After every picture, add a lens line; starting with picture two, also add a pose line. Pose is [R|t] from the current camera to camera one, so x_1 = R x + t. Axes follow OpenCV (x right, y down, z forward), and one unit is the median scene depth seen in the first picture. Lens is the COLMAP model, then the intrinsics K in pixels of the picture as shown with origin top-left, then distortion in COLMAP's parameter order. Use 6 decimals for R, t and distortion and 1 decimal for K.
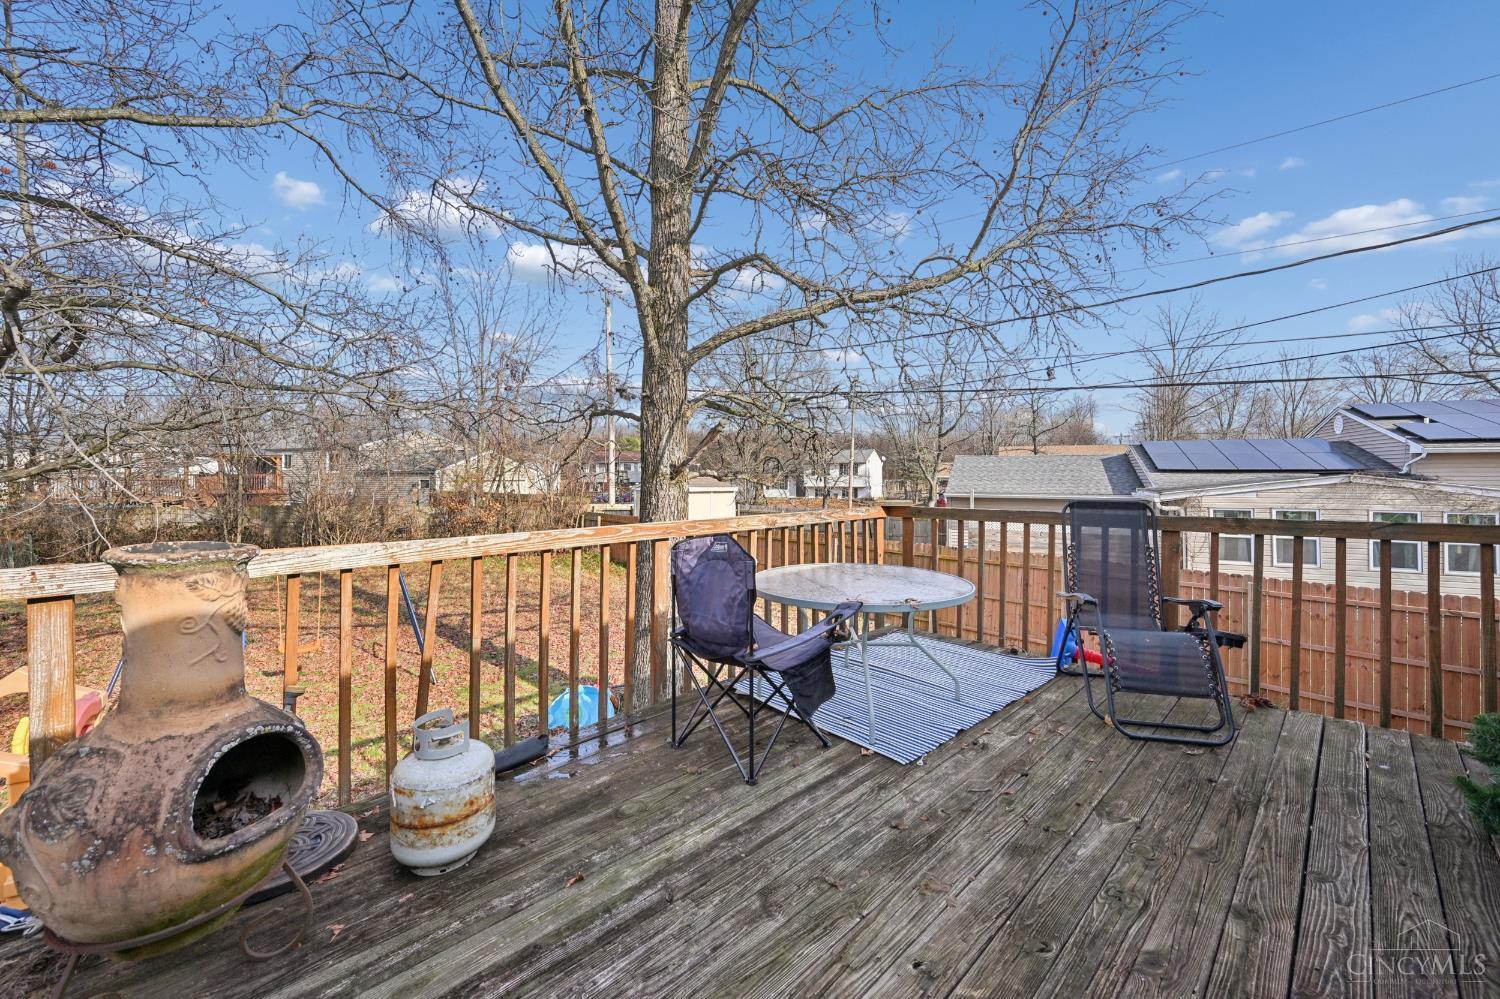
lens RADIAL K [[590.4, 0, 747.8], [0, 590.4, 486.9], [0, 0, 1]] dist [0.000325, 0.000074]
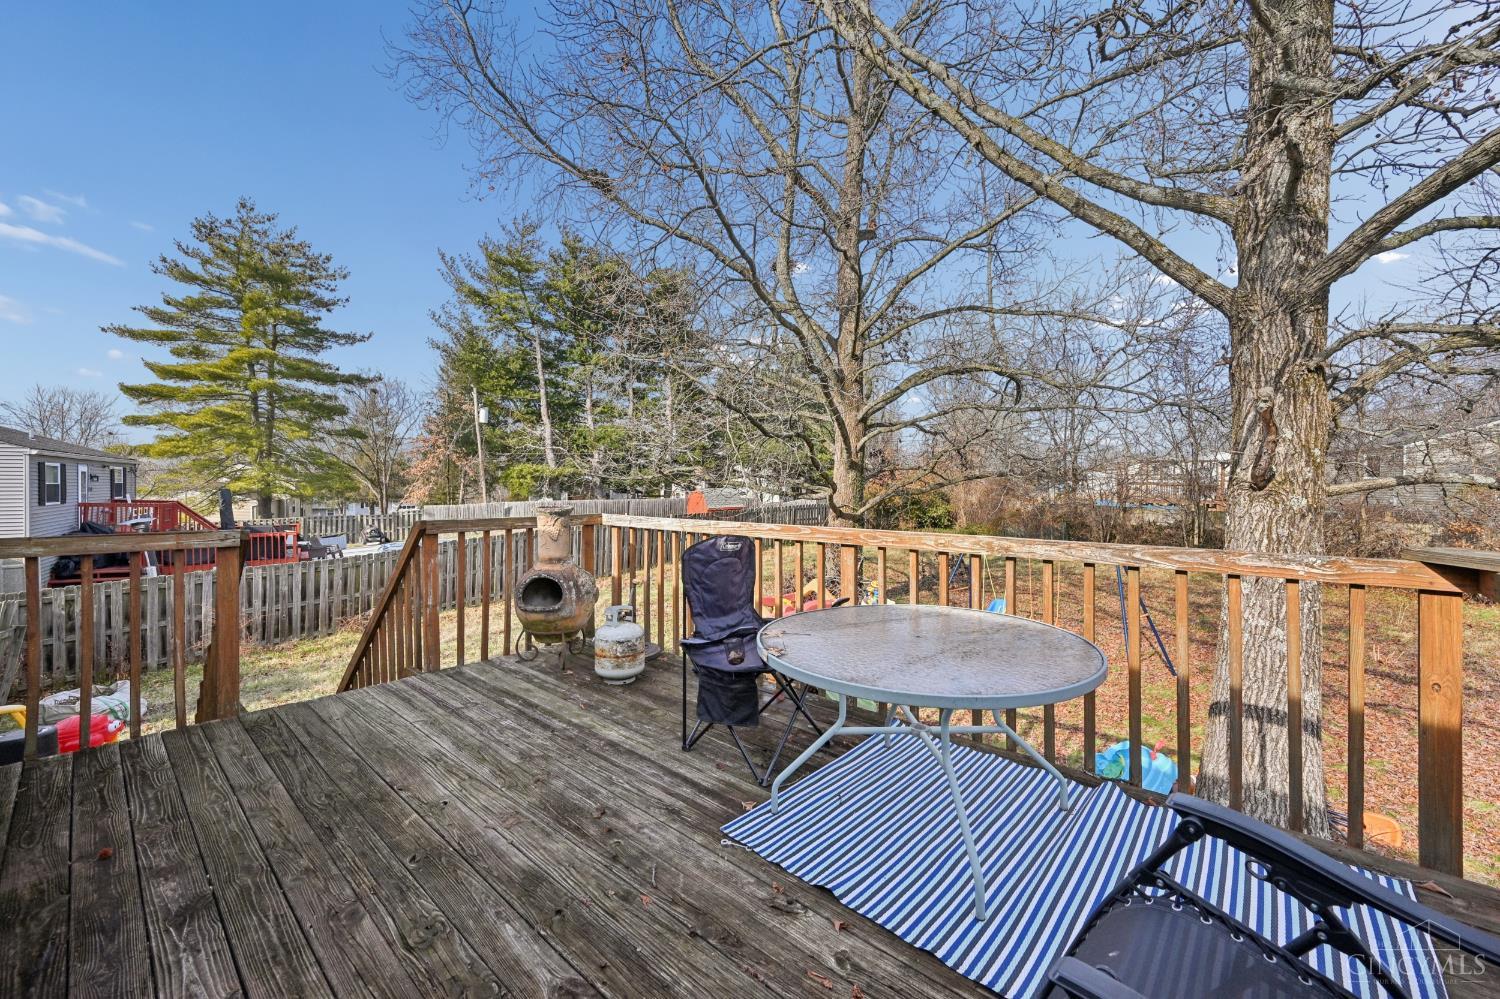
lens RADIAL K [[590.4, 0, 747.8], [0, 590.4, 486.9], [0, 0, 1]] dist [0.000325, 0.000074]
pose [[0.080552, 0.012353, -0.996674, 1.342101], [-0.025704, 0.999616, 0.010312, -0.021665], [0.996419, 0.024788, 0.080839, 1.188287]]
